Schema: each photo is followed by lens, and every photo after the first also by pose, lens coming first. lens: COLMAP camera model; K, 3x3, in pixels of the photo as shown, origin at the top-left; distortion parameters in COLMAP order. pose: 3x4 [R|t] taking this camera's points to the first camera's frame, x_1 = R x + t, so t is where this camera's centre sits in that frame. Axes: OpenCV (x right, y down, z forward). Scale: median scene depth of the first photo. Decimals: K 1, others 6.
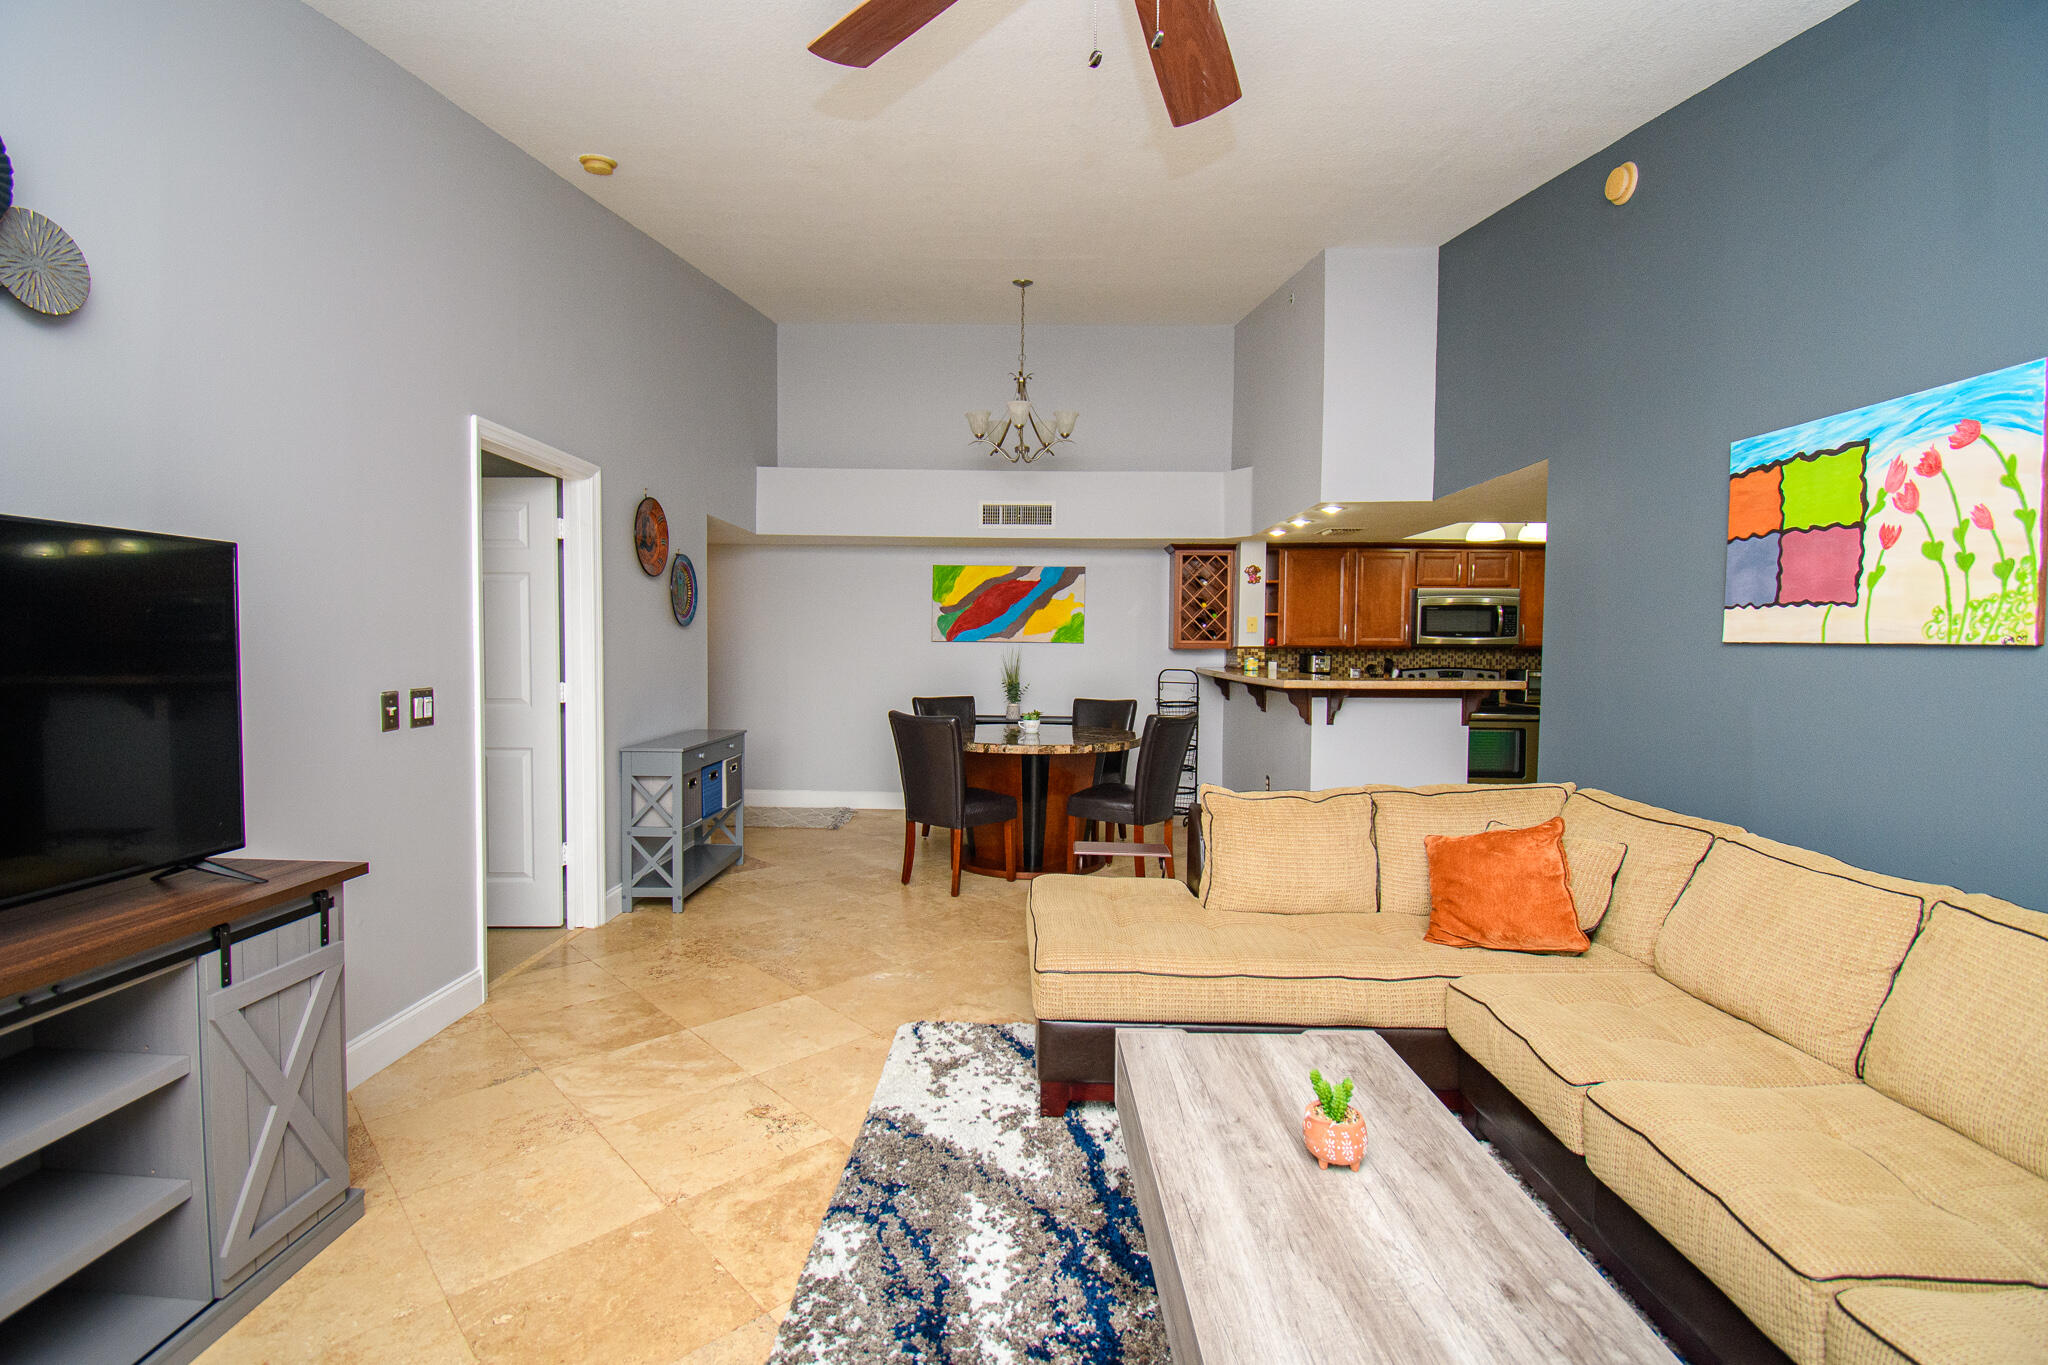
lens RADIAL K [[876.1, 0, 1024.0], [0, 876.1, 682.5], [0, 0, 1]] dist [0.015063, -0.022336]
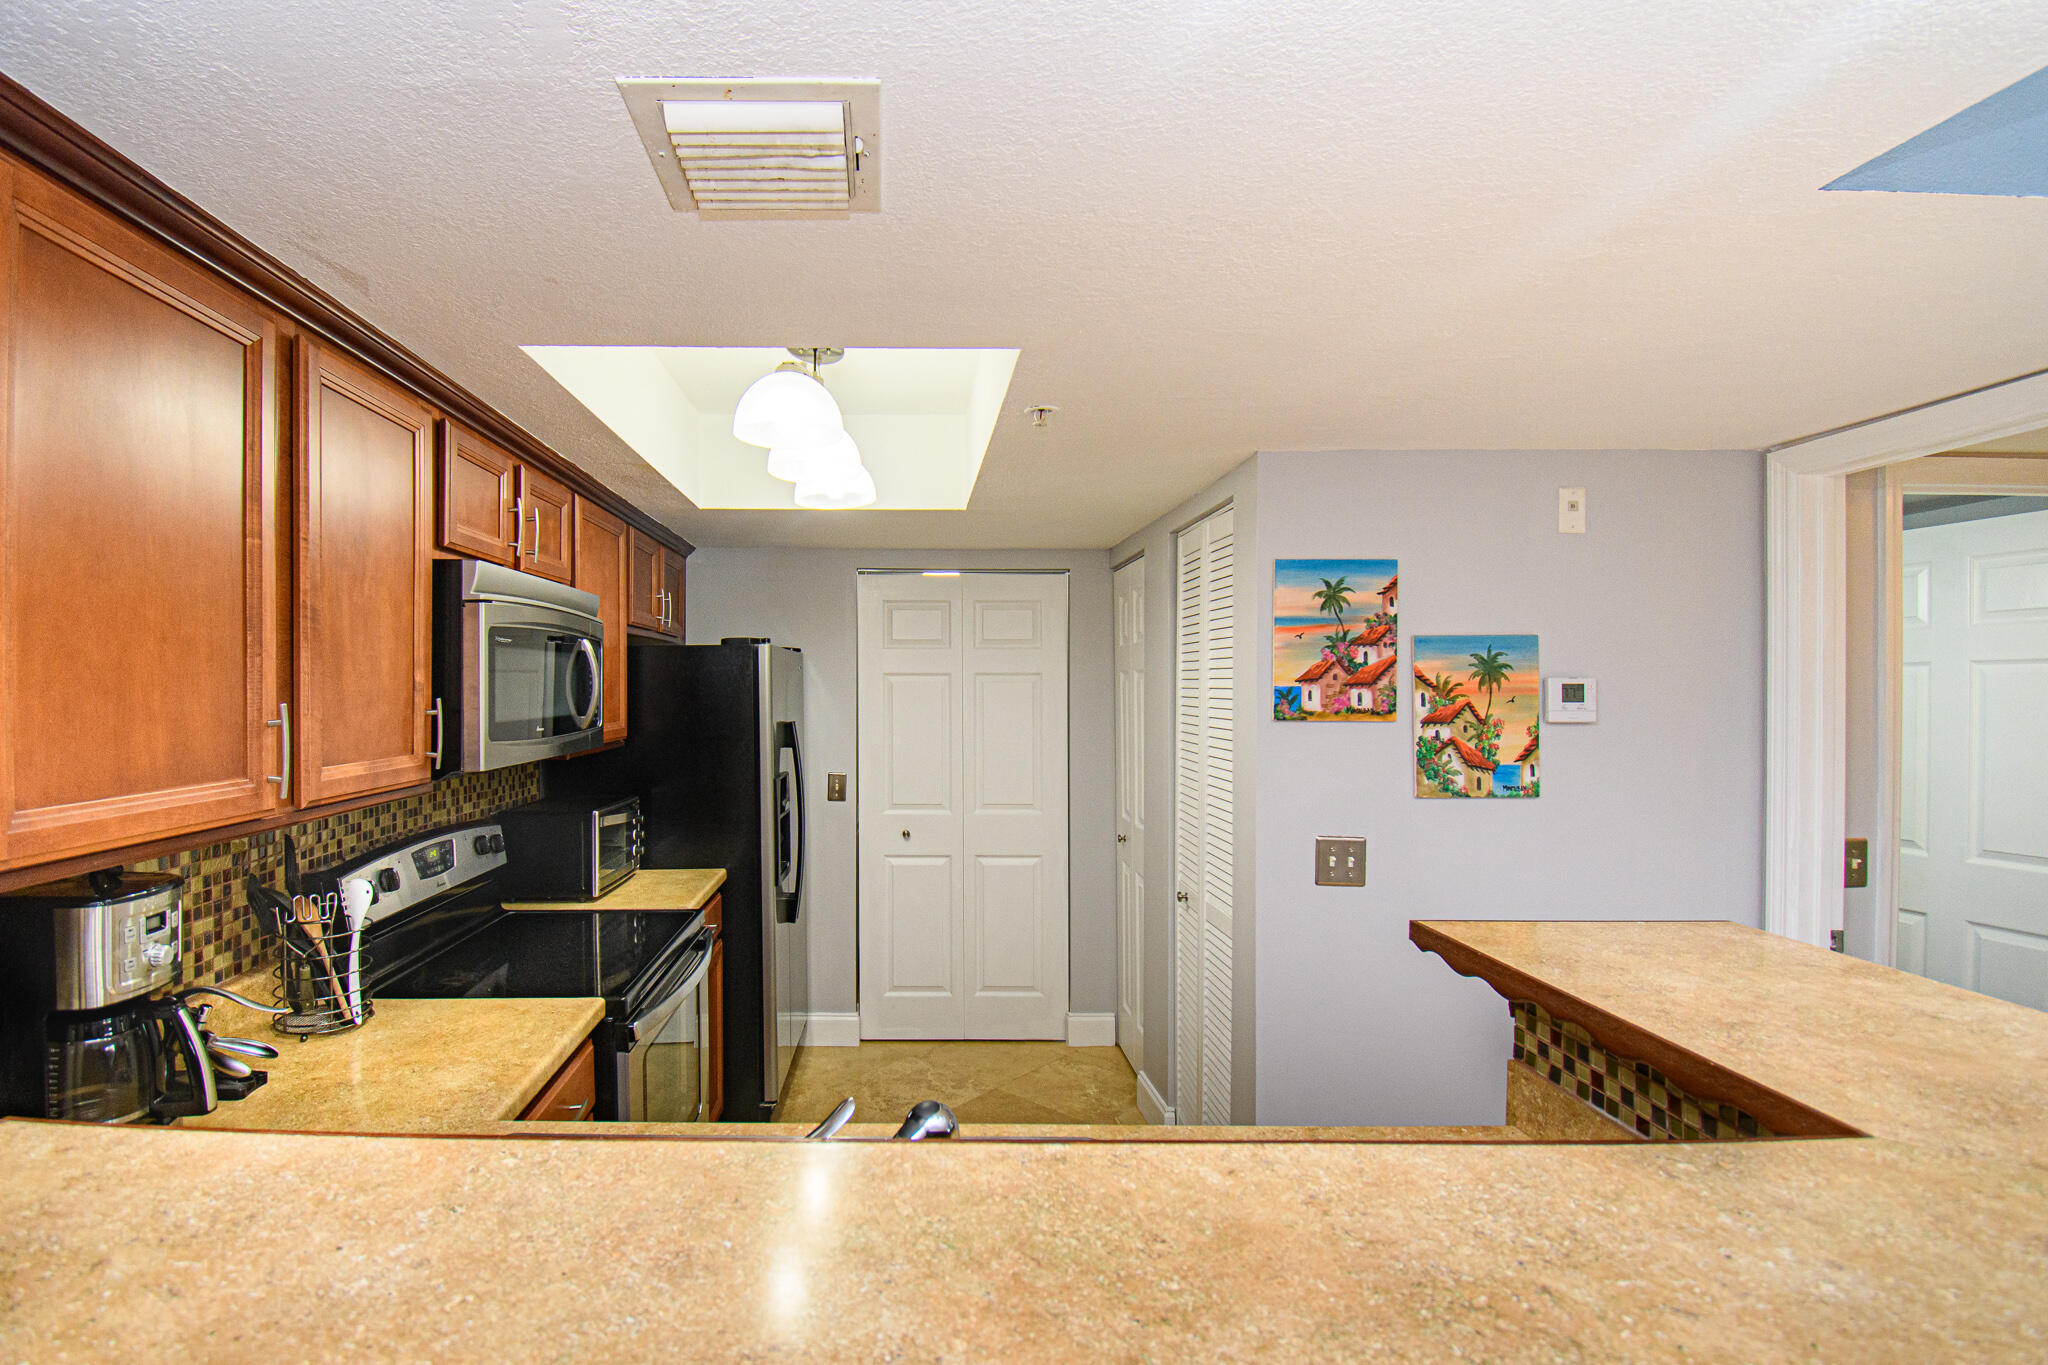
lens RADIAL K [[941.2, 0, 871.4], [0, 941.2, 691.2], [0, 0, 1]] dist [-0.003598, -0.000740]
pose [[-0.000483, -0.013391, 0.999910, 0.230574], [0.041346, 0.999055, 0.013400, -0.093744], [-0.999145, 0.041349, 0.000071, 1.227874]]
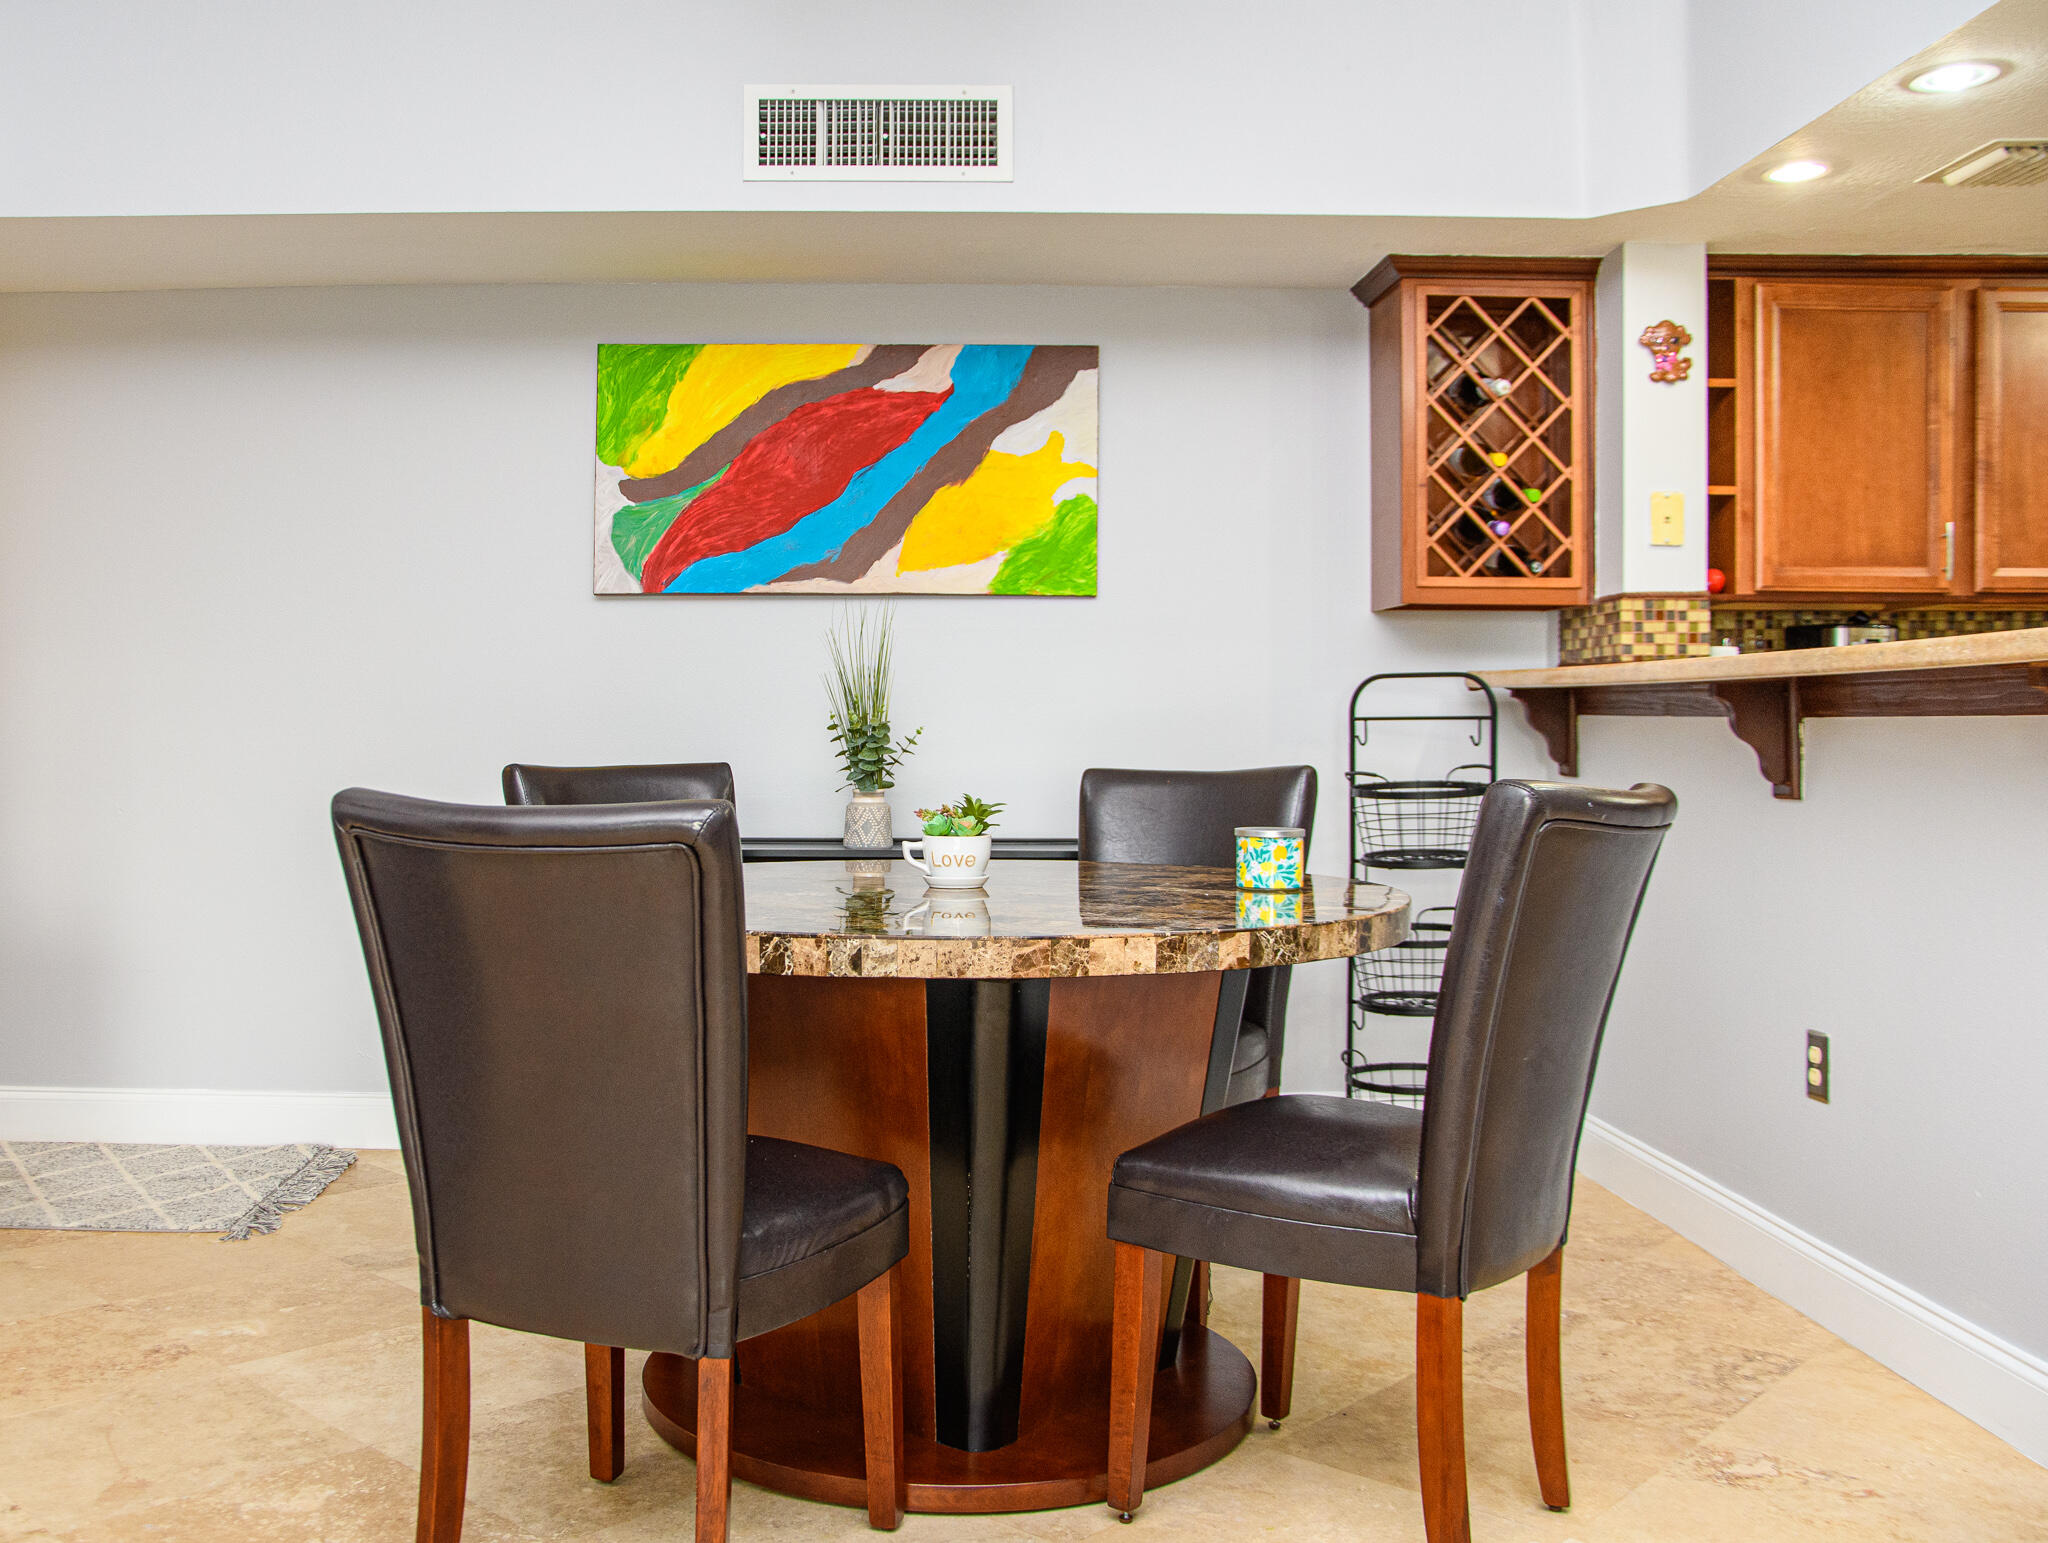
lens RADIAL K [[1852.1, 0, 933.6], [0, 1852.1, 774.9], [0, 0, 1]] dist [-0.148844, 0.164429]
pose [[0.999176, -0.010991, 0.039082, -0.020843], [0.011547, 0.999835, -0.014013, 0.037696], [-0.038922, 0.014453, 0.999138, 0.544167]]
